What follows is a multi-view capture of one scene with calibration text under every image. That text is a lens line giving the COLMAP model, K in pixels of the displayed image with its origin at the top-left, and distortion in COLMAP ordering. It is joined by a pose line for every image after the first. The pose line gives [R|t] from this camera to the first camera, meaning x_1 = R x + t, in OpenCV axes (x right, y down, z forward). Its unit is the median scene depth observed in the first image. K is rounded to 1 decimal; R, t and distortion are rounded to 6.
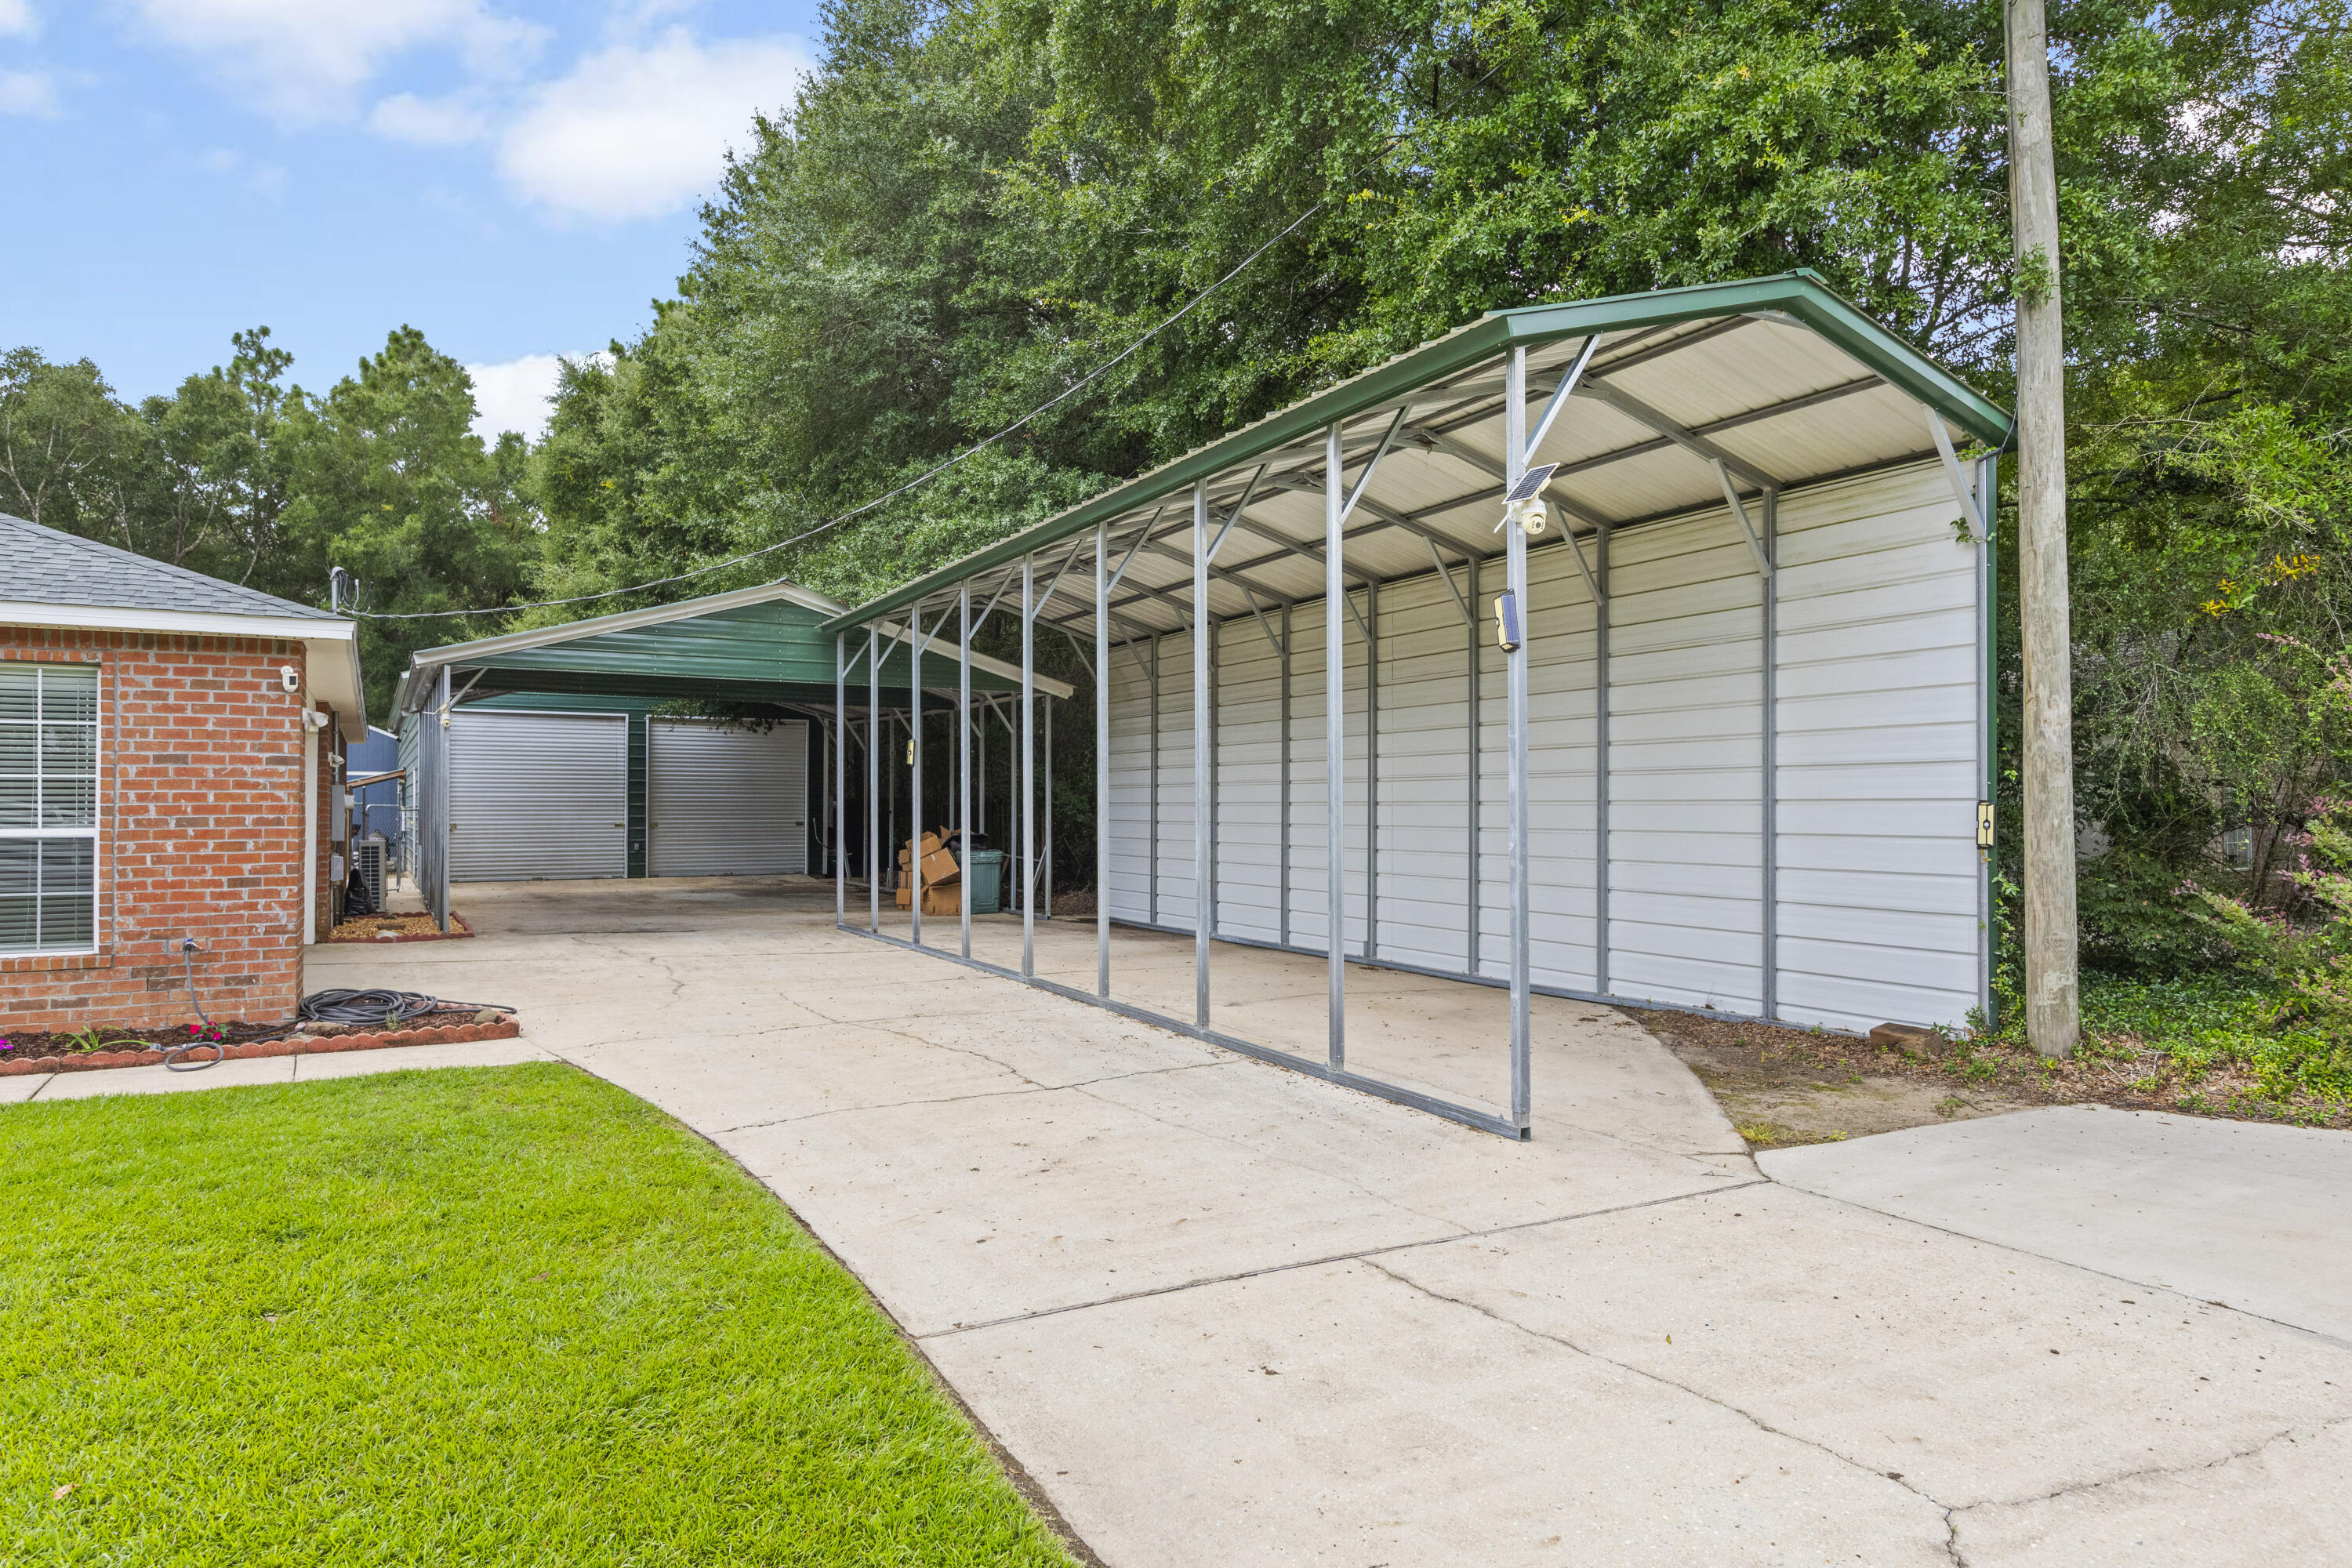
lens RADIAL K [[1419.2, 0, 1161.5], [0, 1419.2, 782.0], [0, 0, 1]] dist [0.006798, 0.003643]
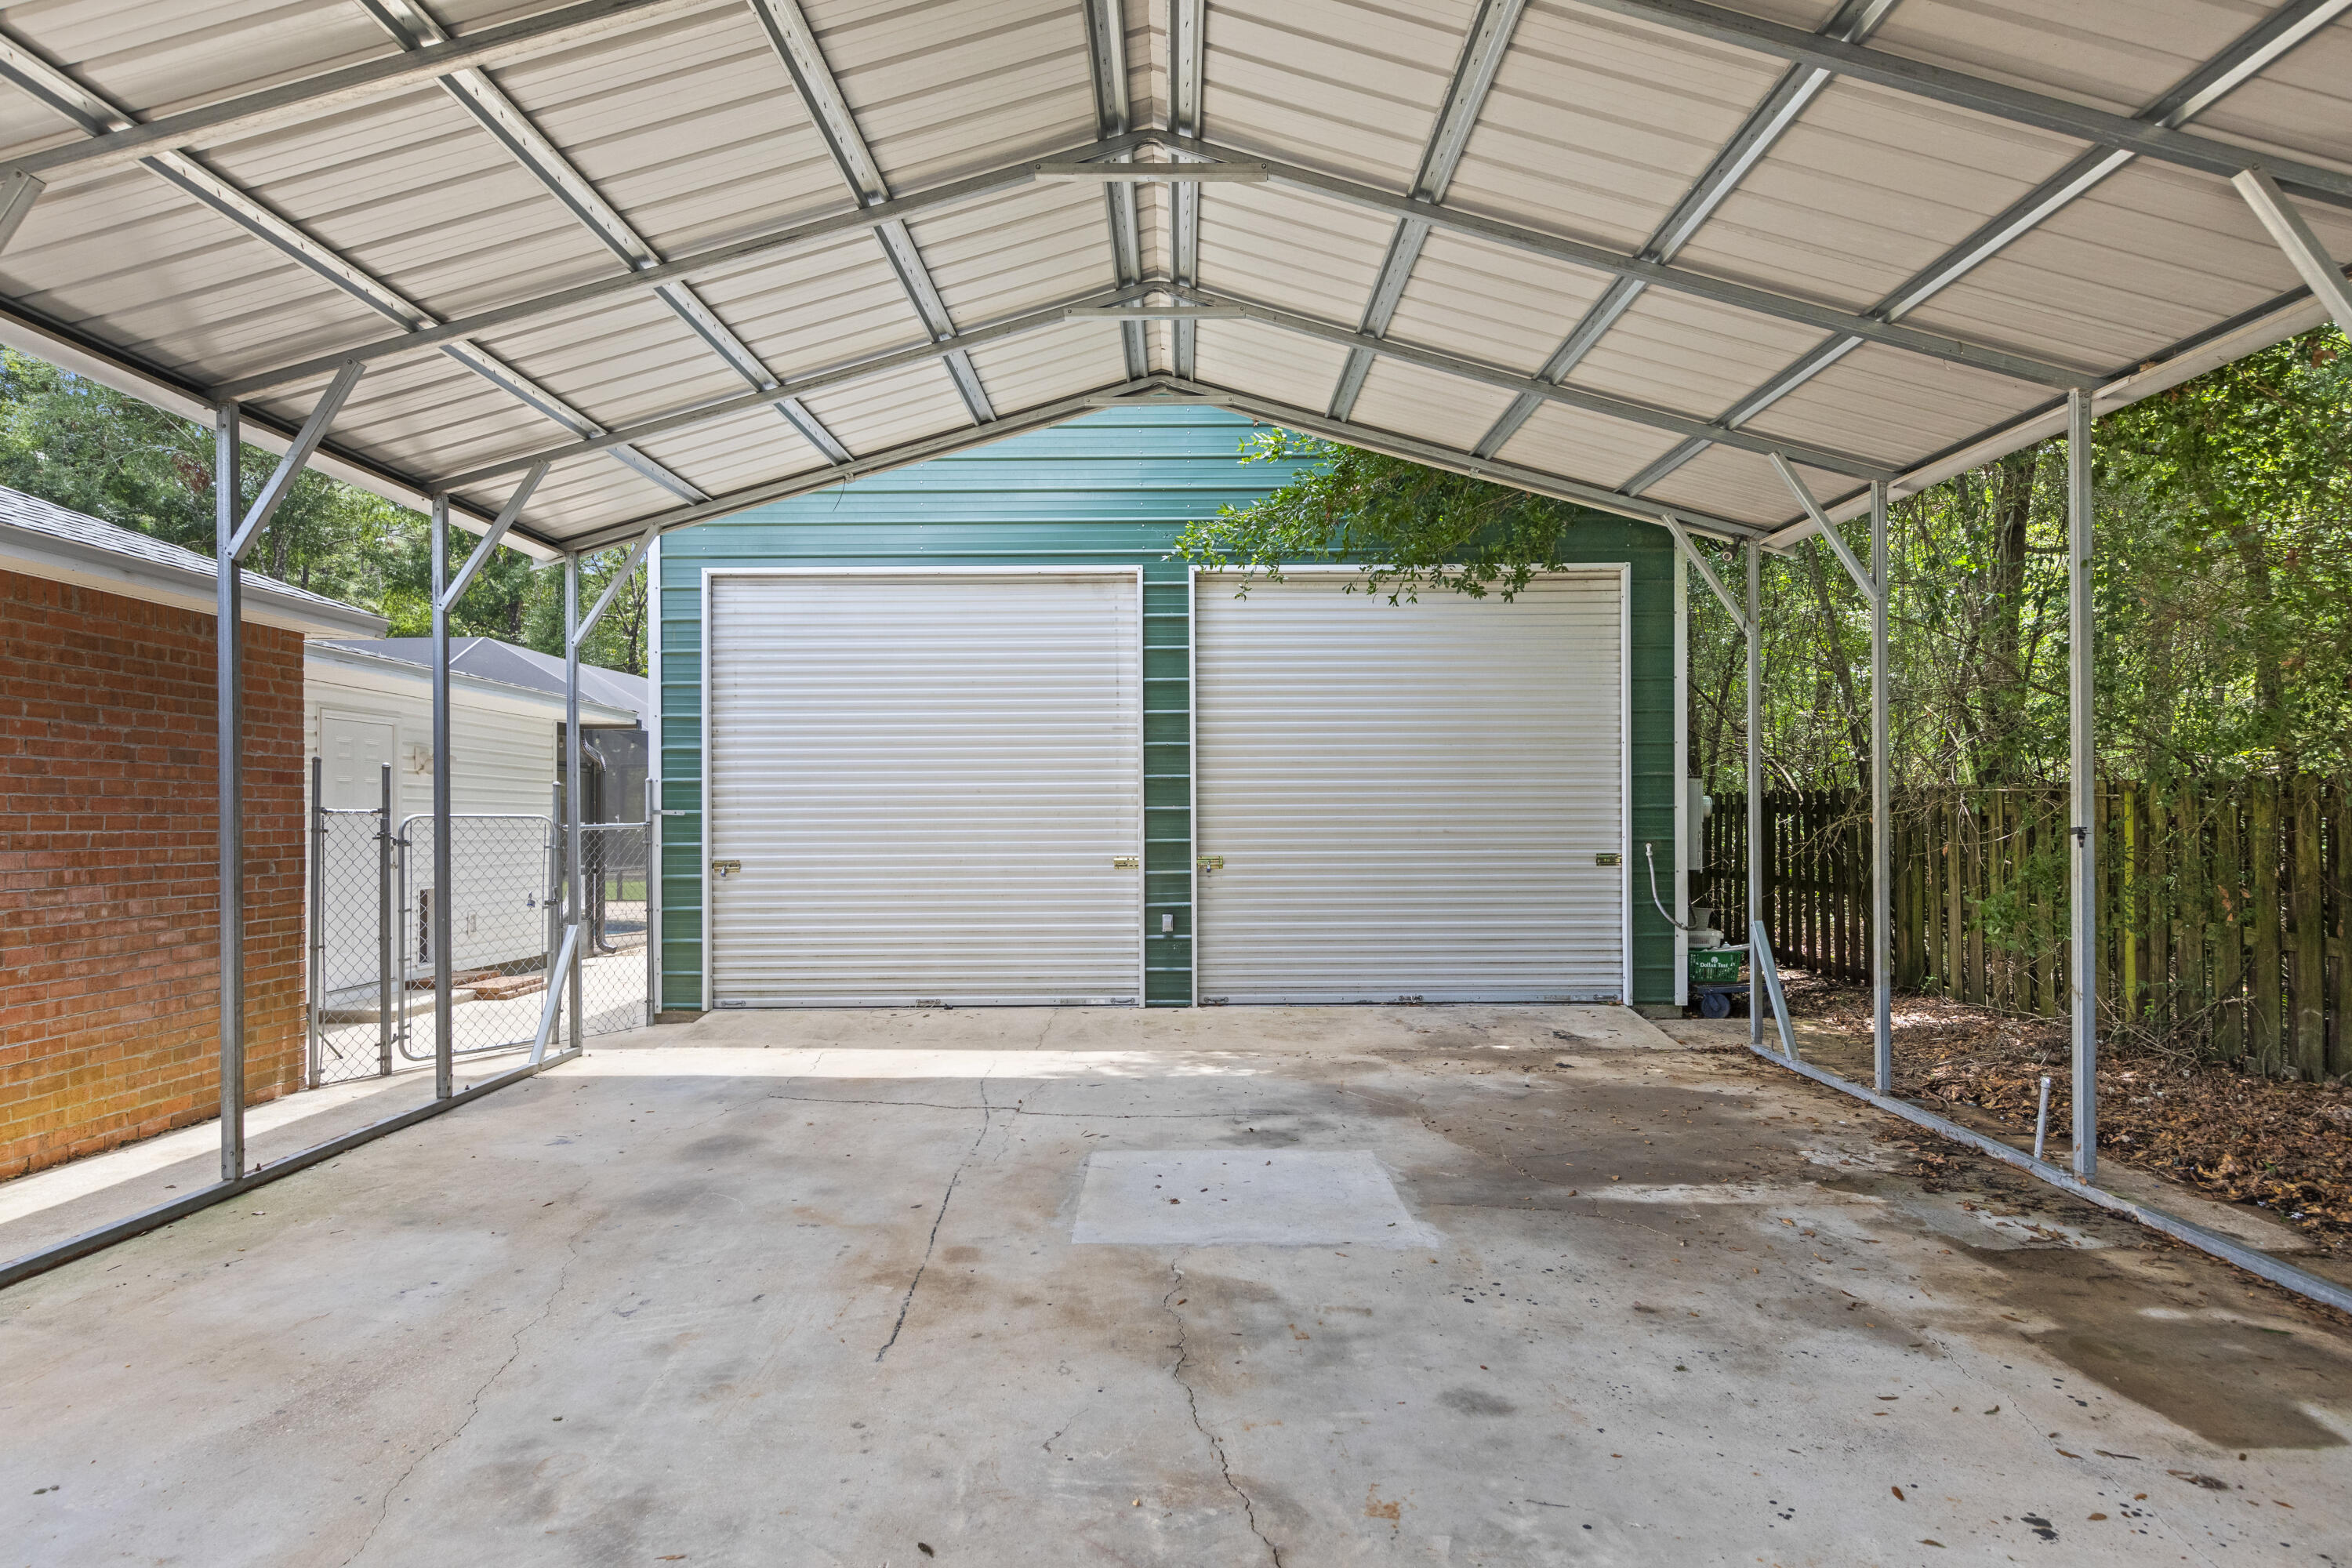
lens RADIAL K [[1378.3, 0, 1171.4], [0, 1378.3, 789.6], [0, 0, 1]] dist [0.007002, 0.000927]
pose [[0.866620, -0.005256, -0.498940, -0.719843], [0.011144, 0.999899, 0.008823, 0.029034], [0.498844, -0.013207, 0.866591, 2.625390]]
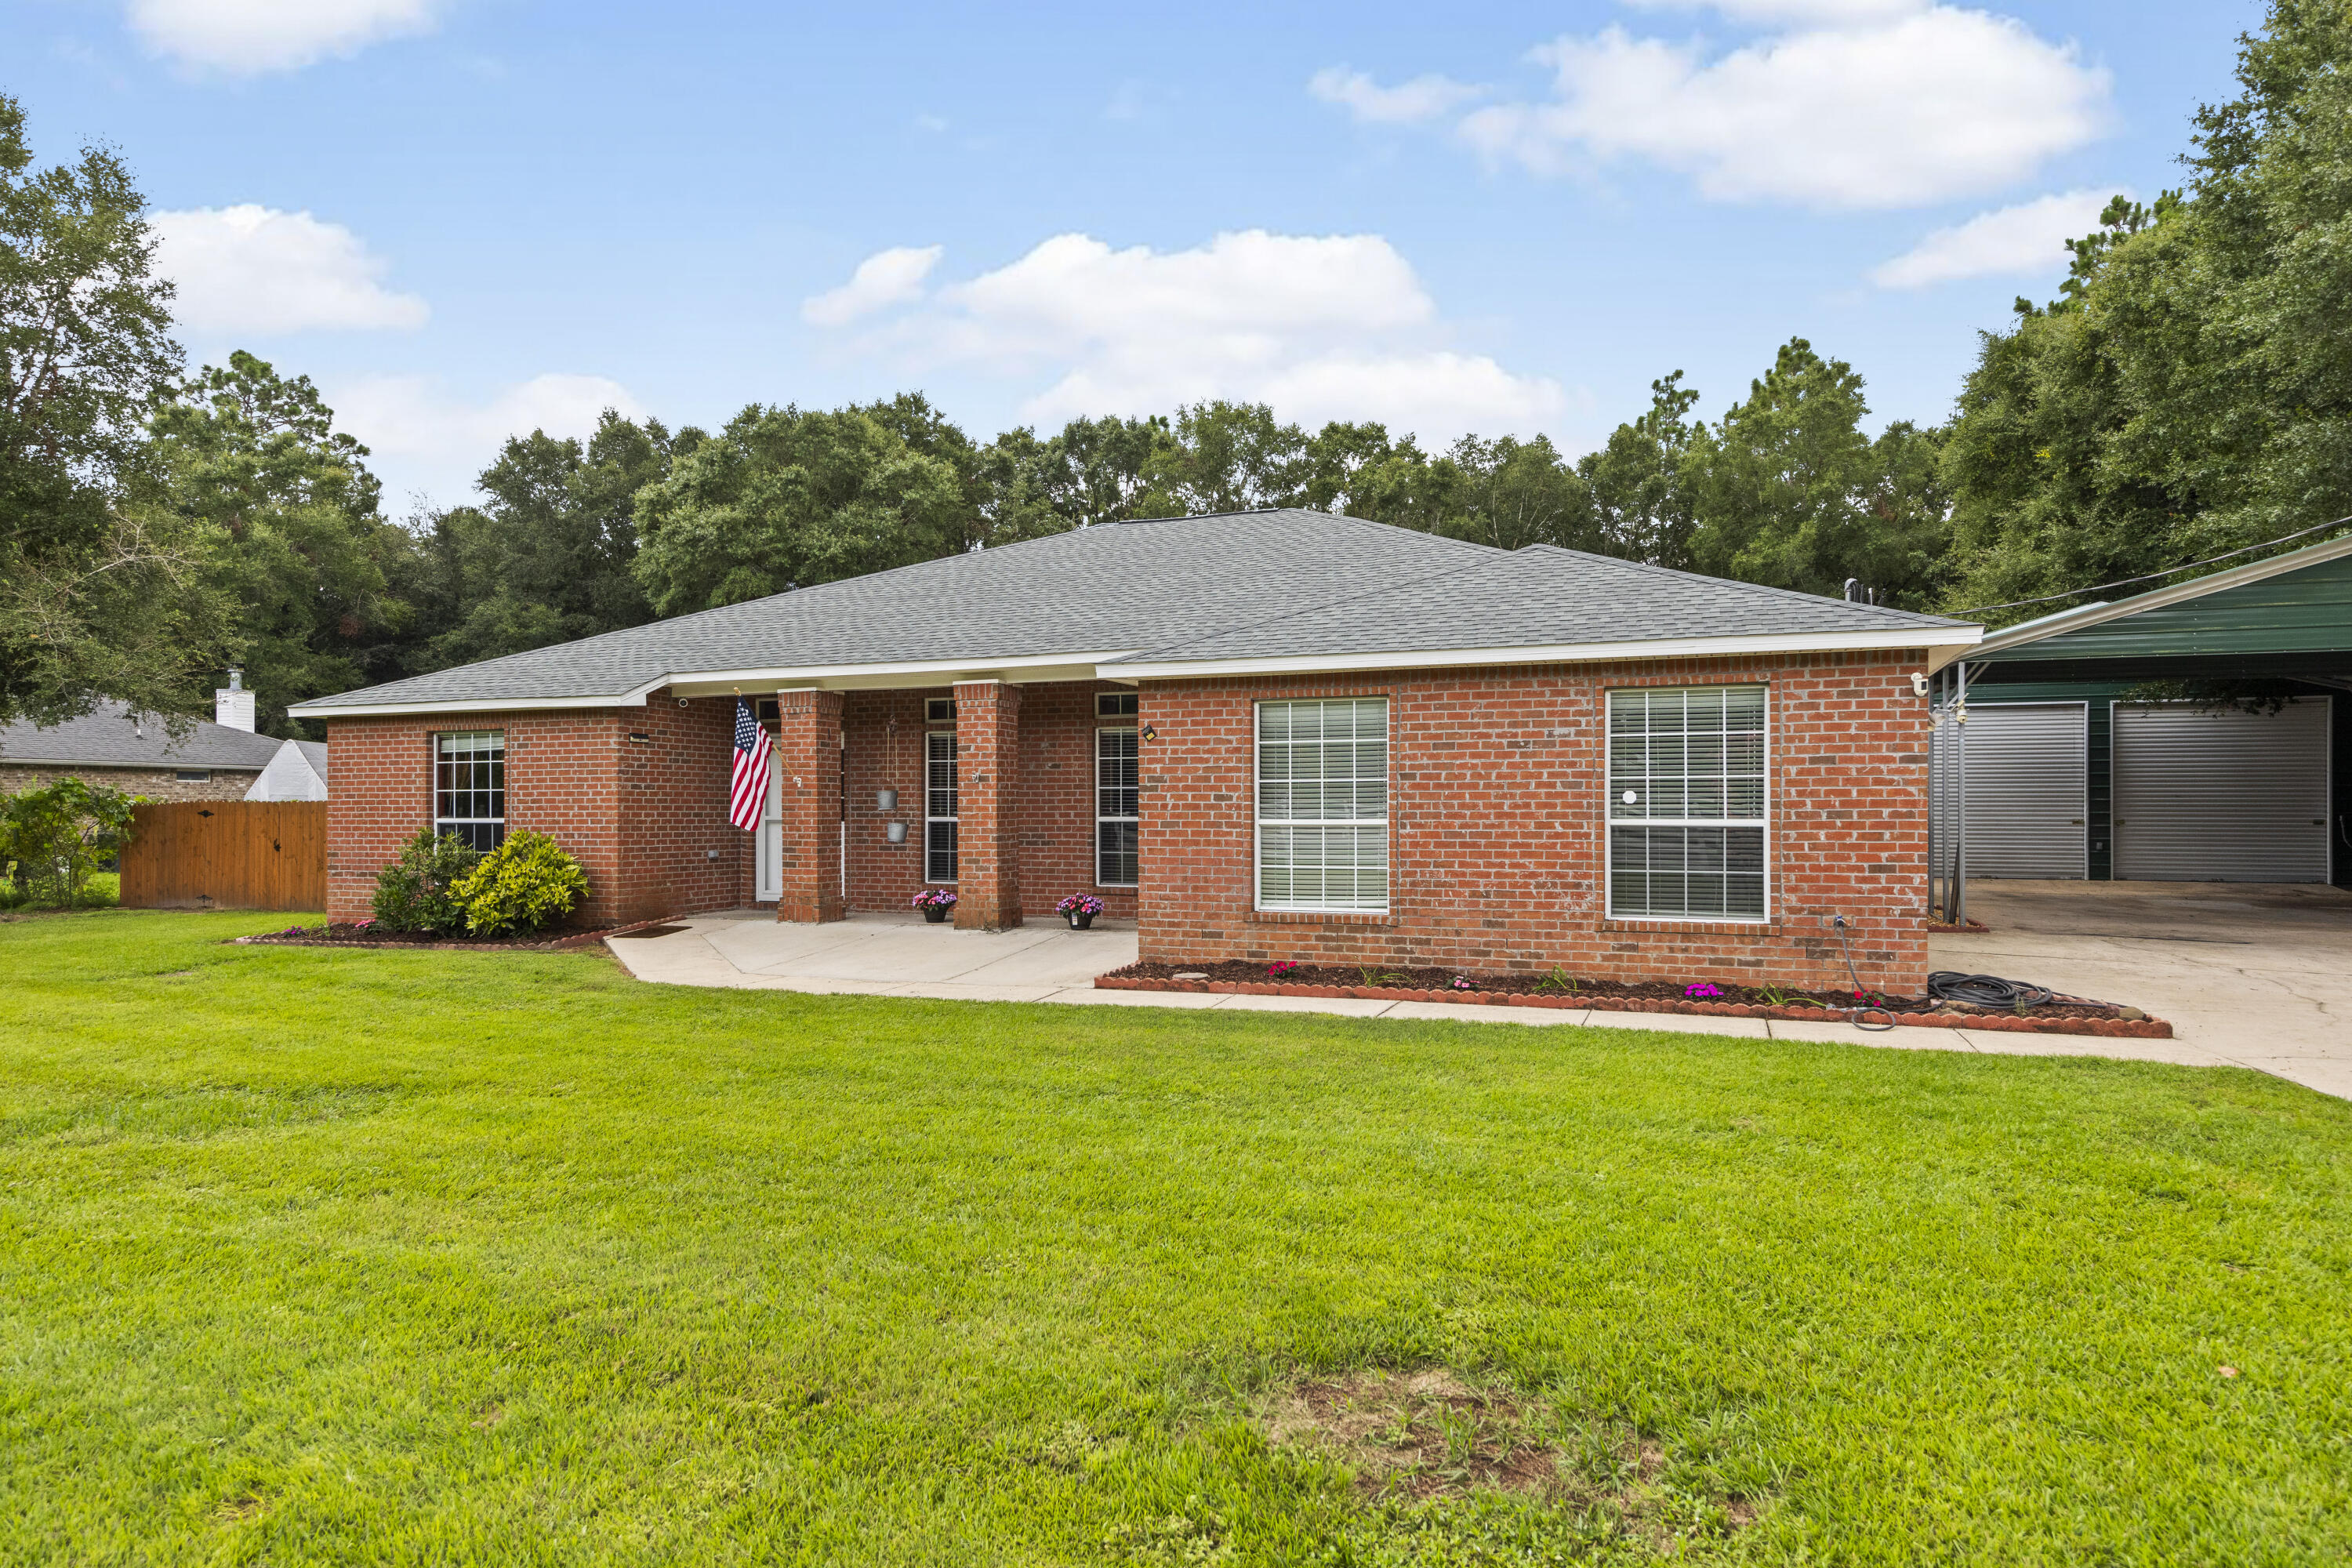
lens RADIAL K [[1419.2, 0, 1183.1], [0, 1419.2, 808.2], [0, 0, 1]] dist [0.006798, 0.003643]
pose [[0.632150, 0.001822, -0.774844, -0.123650], [0.014671, 0.999790, 0.014320, -0.001204], [0.774707, -0.020420, 0.631991, -0.130553]]
